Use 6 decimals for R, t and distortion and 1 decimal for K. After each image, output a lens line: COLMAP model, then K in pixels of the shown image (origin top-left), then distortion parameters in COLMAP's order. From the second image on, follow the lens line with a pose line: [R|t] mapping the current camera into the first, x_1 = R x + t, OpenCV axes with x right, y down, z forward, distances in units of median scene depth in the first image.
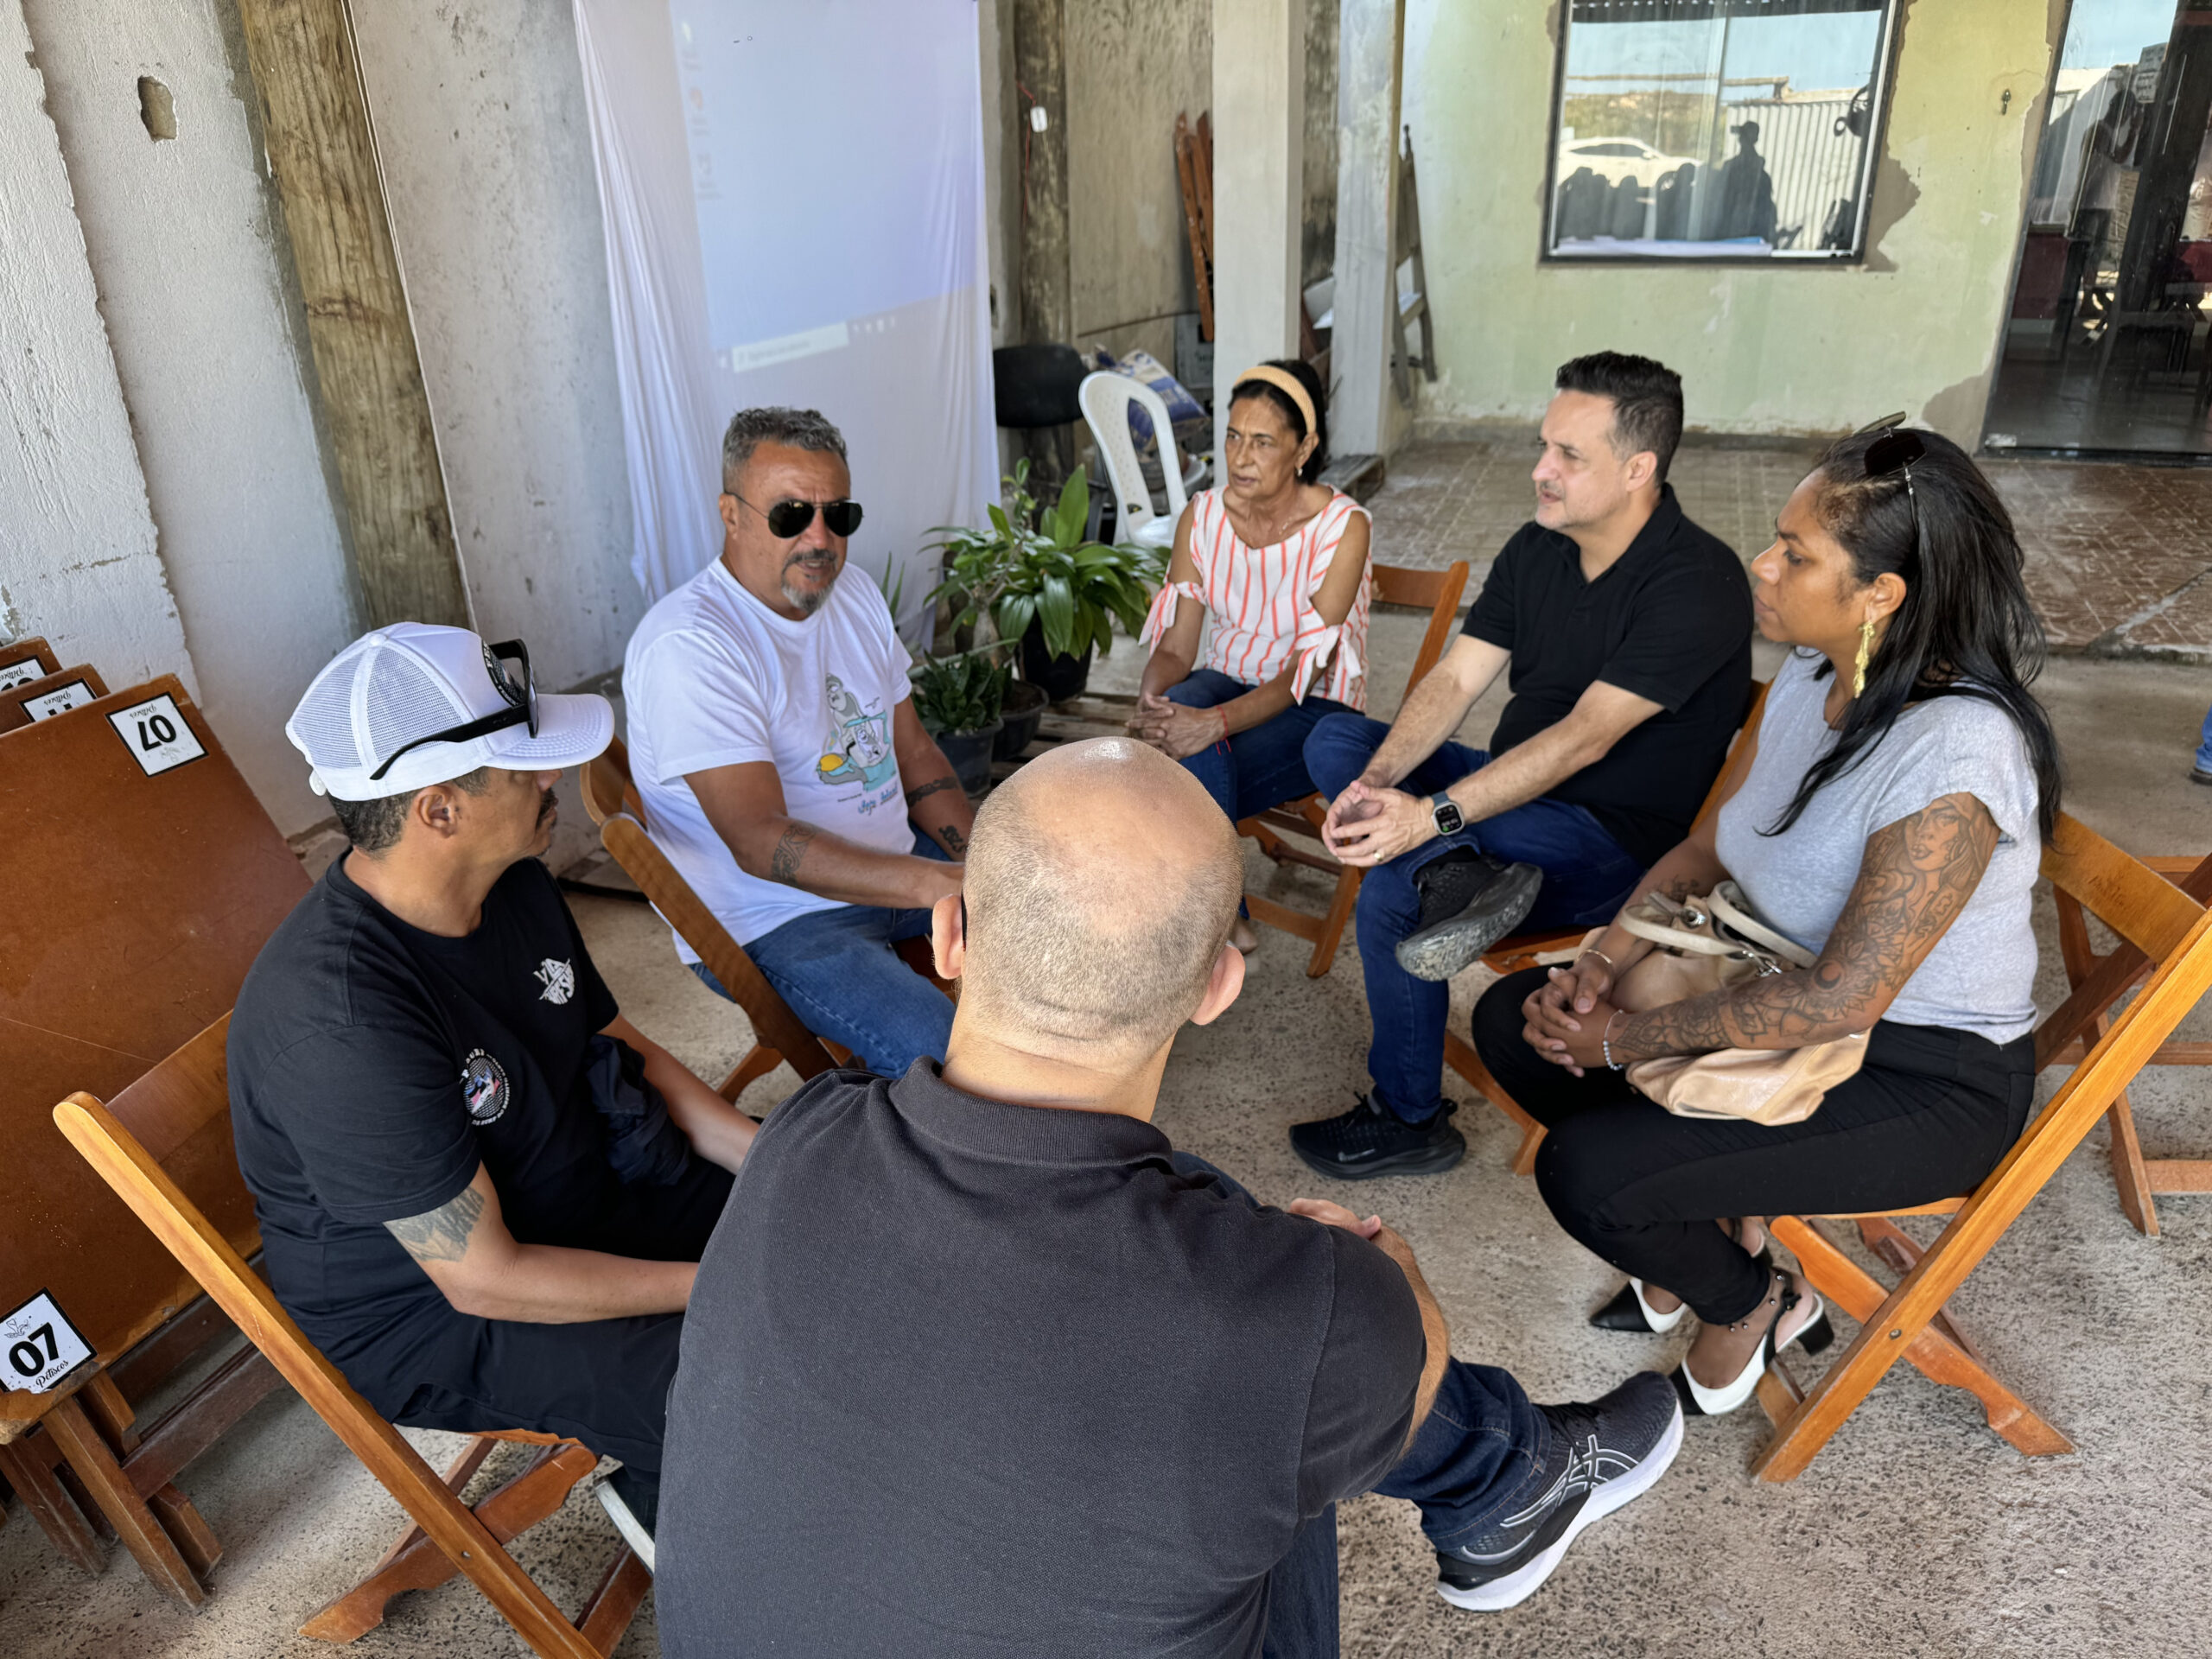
lens RADIAL K [[1621.8, 0, 1141.0], [0, 1621.8, 842.8], [0, 0, 1]] dist [0.012615, -0.025013]
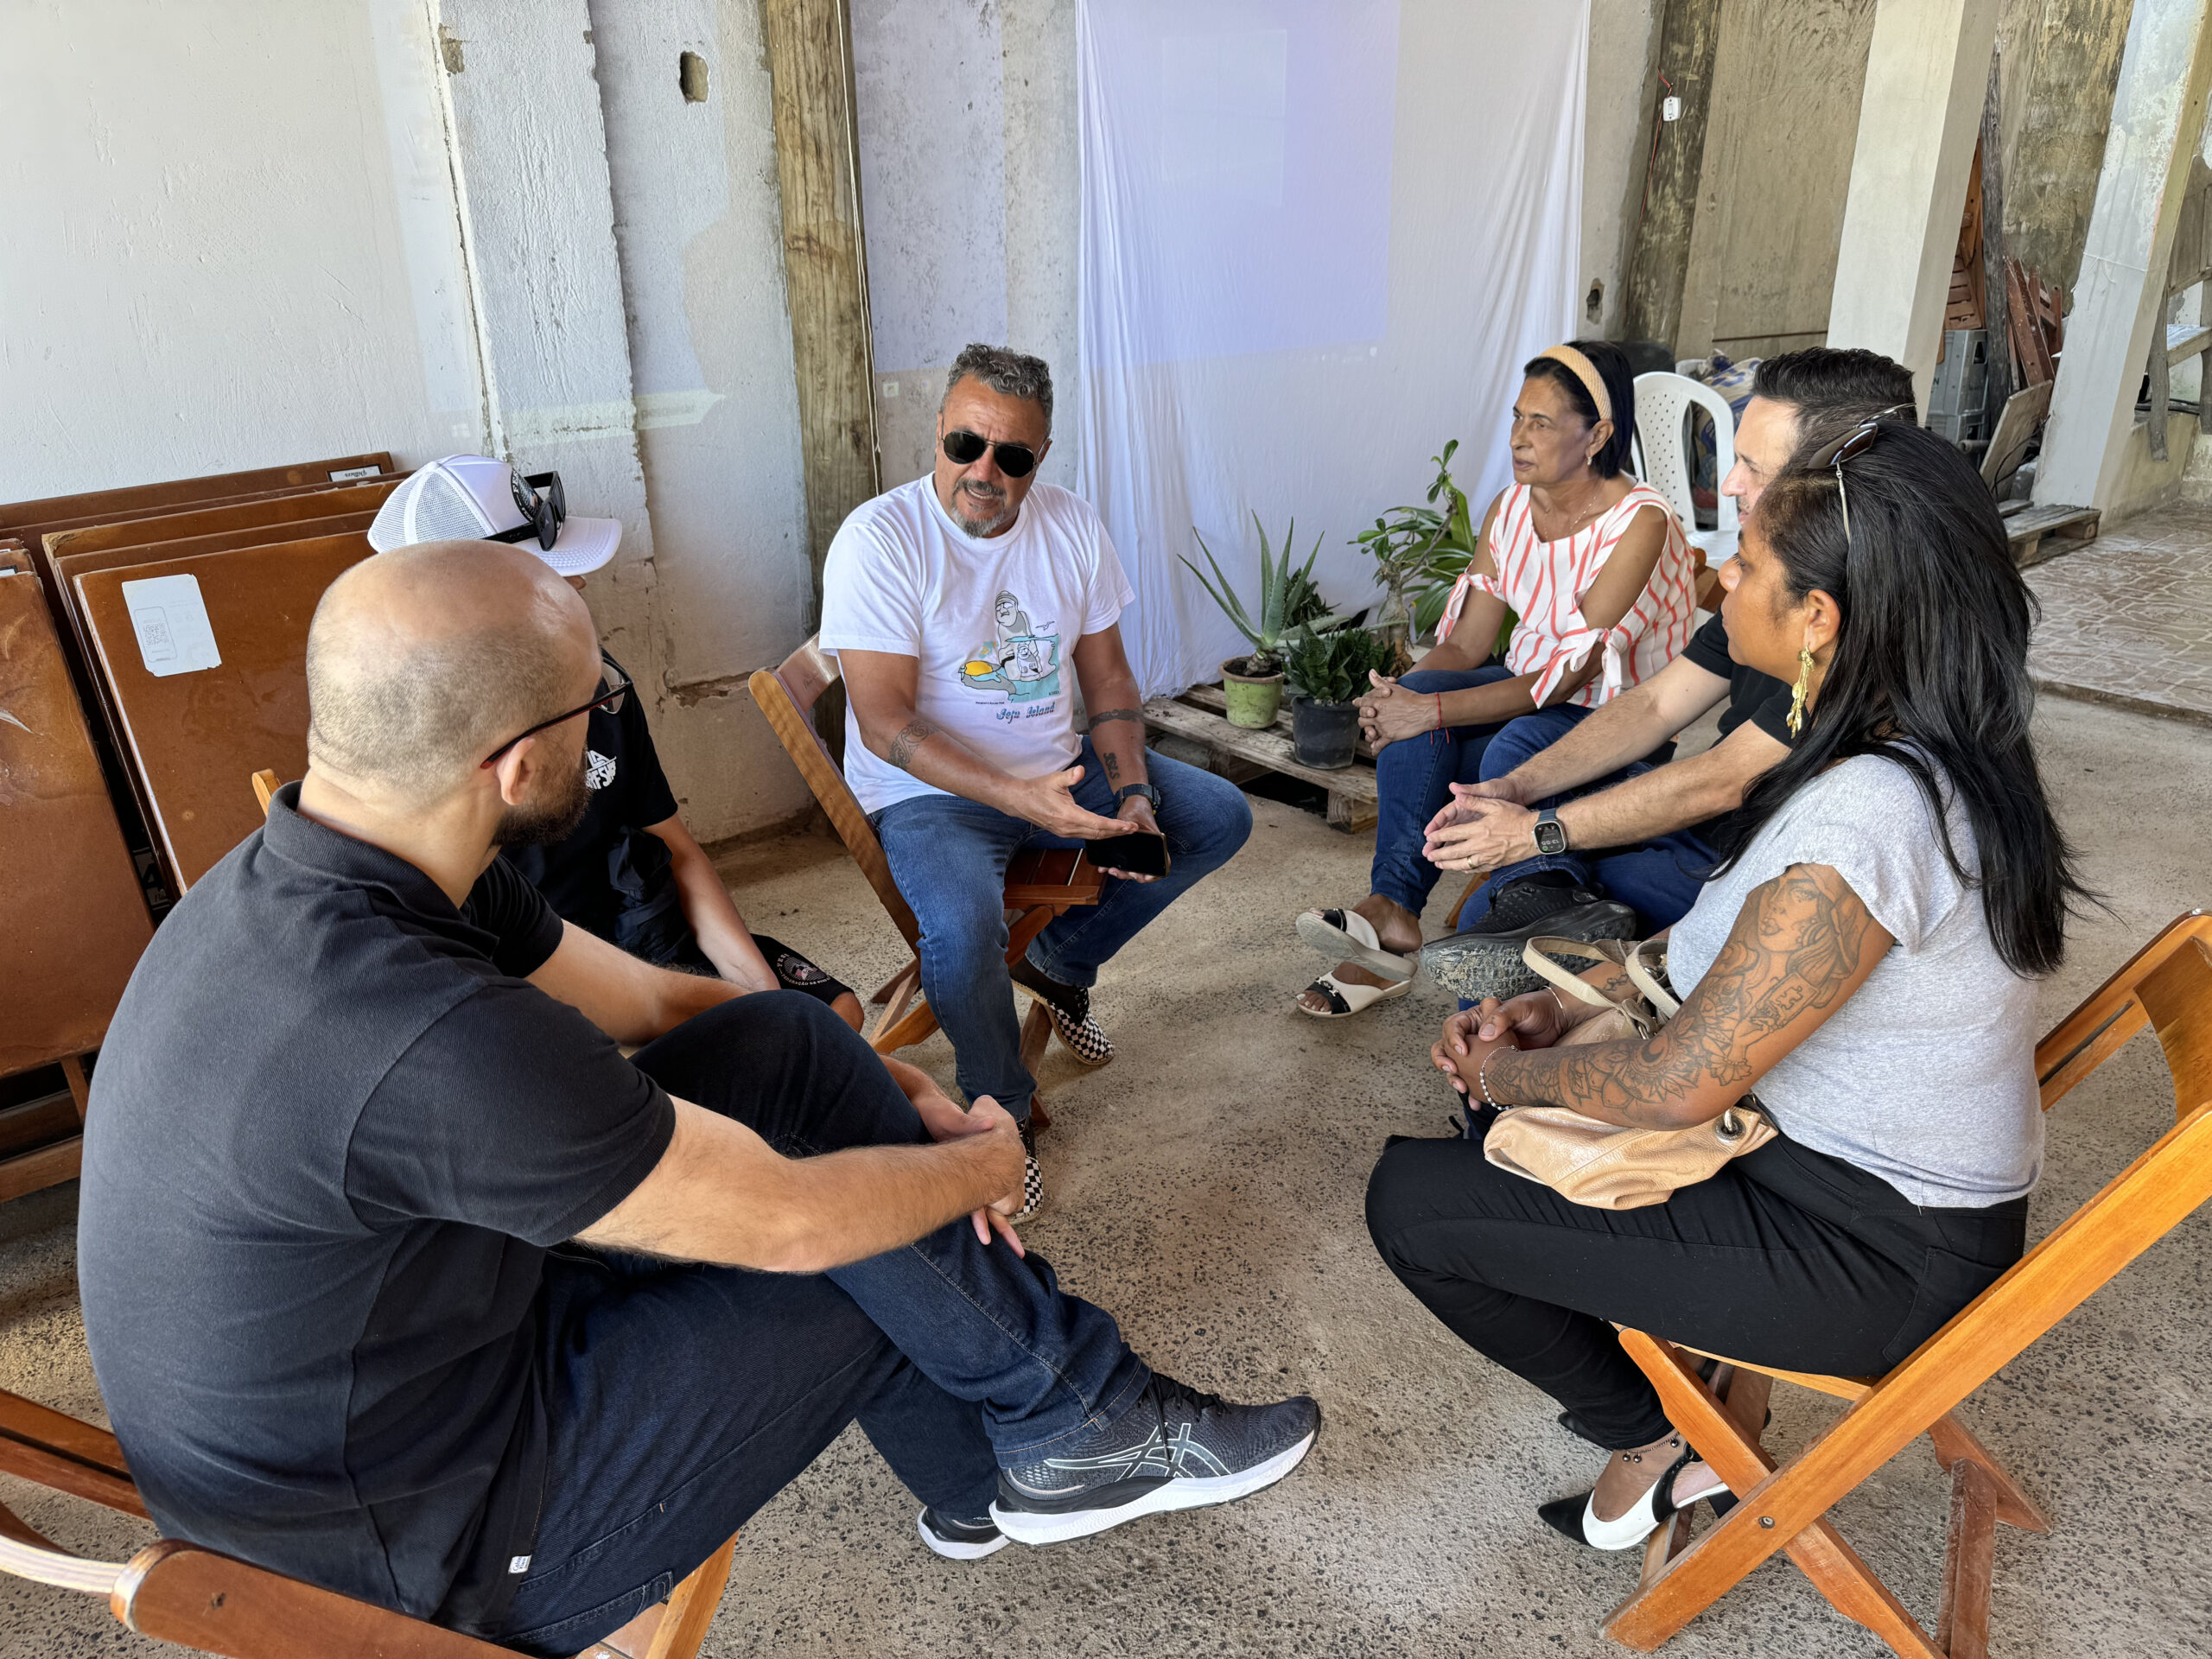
lens RADIAL K [[1621.8, 0, 1116.6], [0, 1621.8, 837.7], [0, 0, 1]] dist [0.012615, -0.025013]
pose [[0.859462, 0.209255, -0.466408, 0.389964], [-0.213911, 0.975877, 0.043649, -0.002248], [0.464291, 0.062255, 0.883492, 0.075439]]
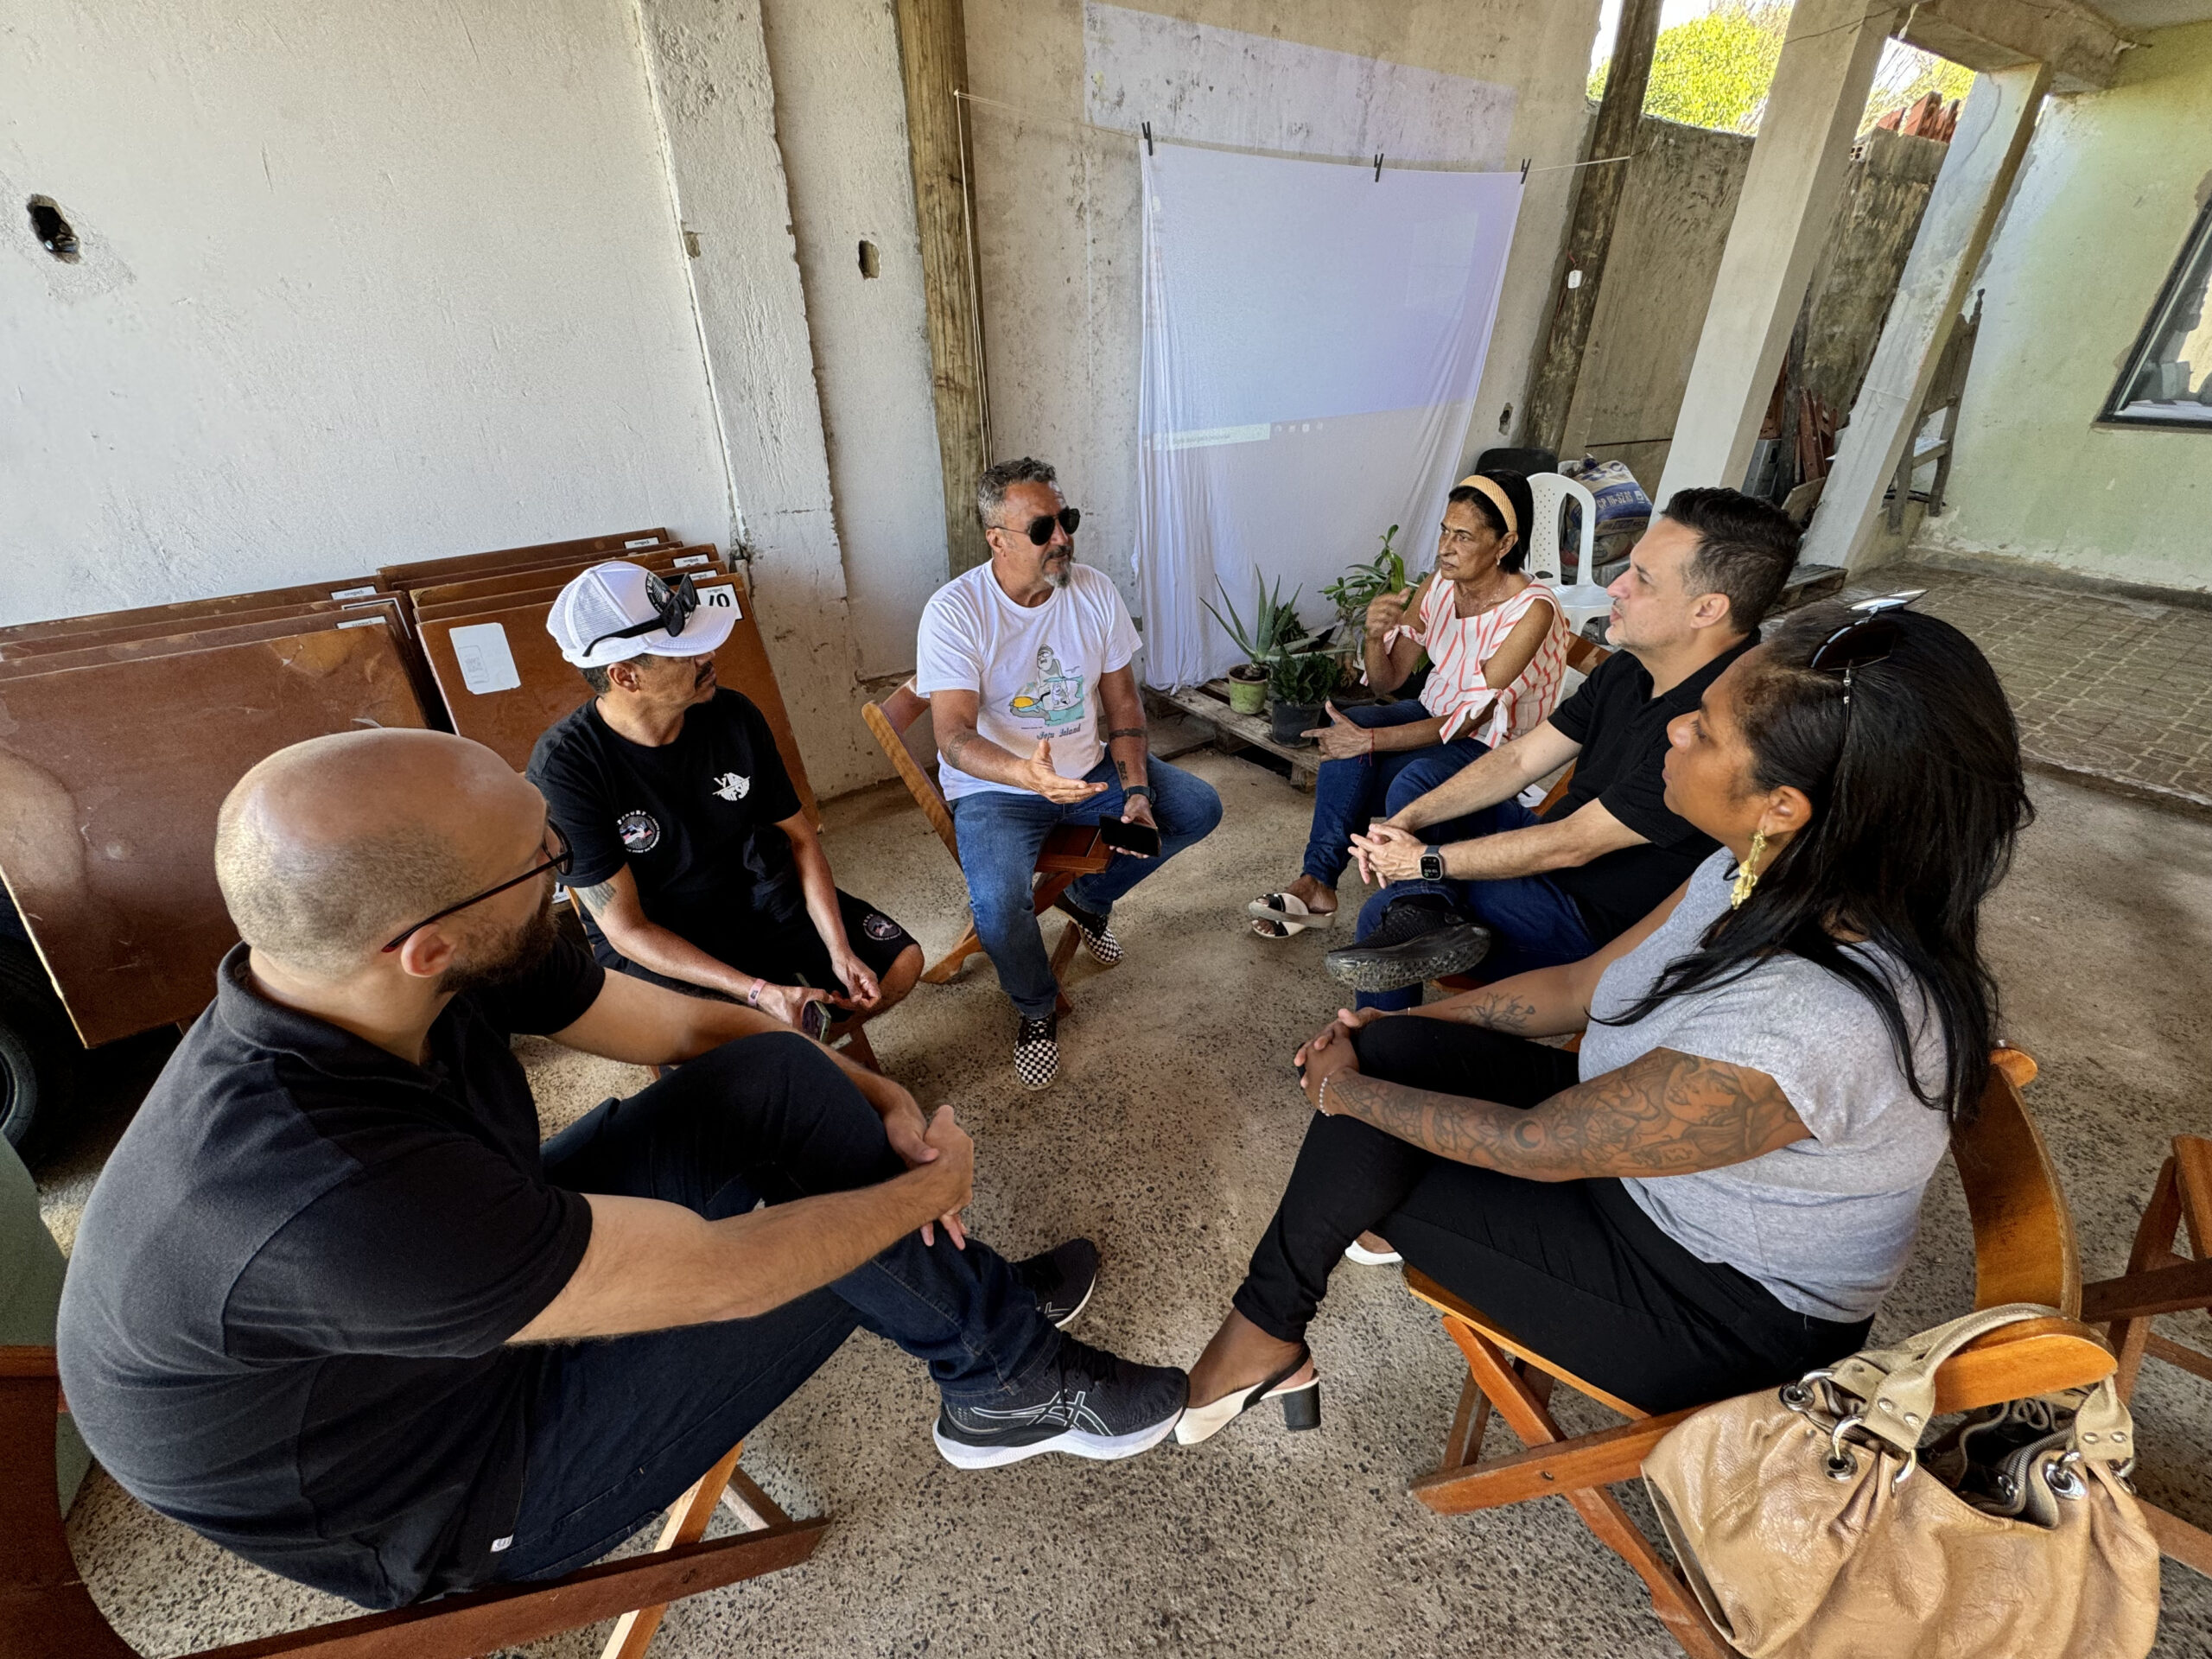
lens RADIAL K [[908.9, 0, 1102.9], [0, 908.9, 831.9], [0, 0, 1]] dist [-0.006771, 0.001520]
pose [[0.797562, 0.311473, -0.516603, 0.323083], [-0.249068, 0.950012, 0.188260, -0.103307], [0.549417, -0.021479, 0.835272, 0.288336]]
